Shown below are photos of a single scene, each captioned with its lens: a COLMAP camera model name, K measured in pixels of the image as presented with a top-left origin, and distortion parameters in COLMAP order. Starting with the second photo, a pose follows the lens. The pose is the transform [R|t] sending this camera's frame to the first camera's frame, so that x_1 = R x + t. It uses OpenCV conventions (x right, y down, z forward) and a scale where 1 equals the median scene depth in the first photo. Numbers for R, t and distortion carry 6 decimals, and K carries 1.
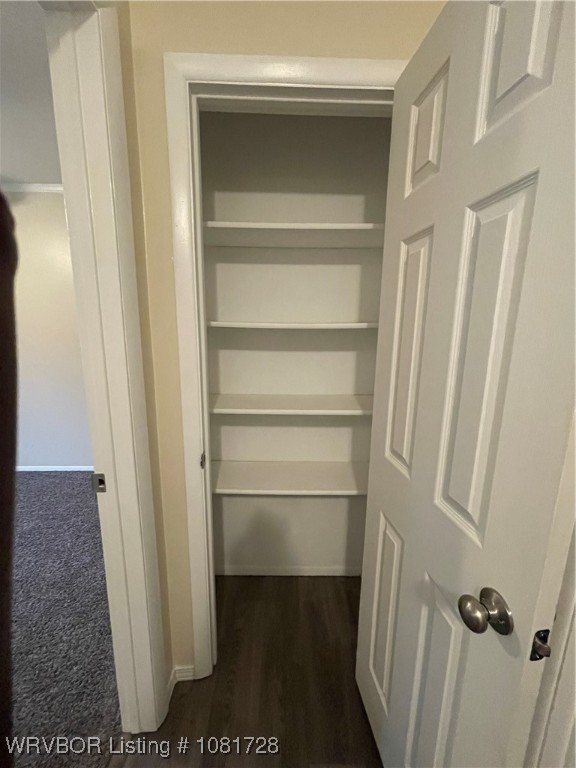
lens RADIAL K [[310.5, 0, 287.8], [0, 310.5, 384.2], [0, 0, 1]] dist [-0.003283, 0.000471]
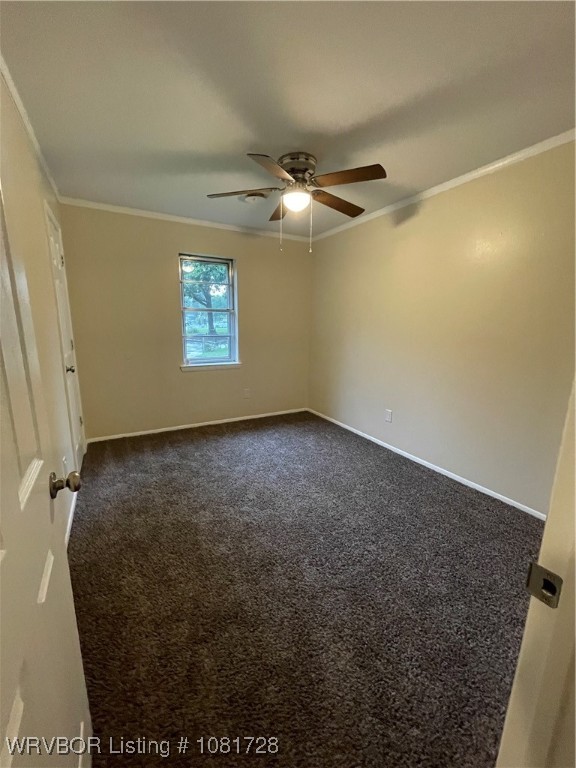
lens RADIAL K [[310.5, 0, 287.9], [0, 310.5, 383.5], [0, 0, 1]] dist [-0.003283, 0.000471]
pose [[0.470400, 0.170325, -0.865860, -0.166703], [-0.174839, 0.979734, 0.097740, -0.006112], [0.864960, 0.105409, 0.490646, 0.116385]]
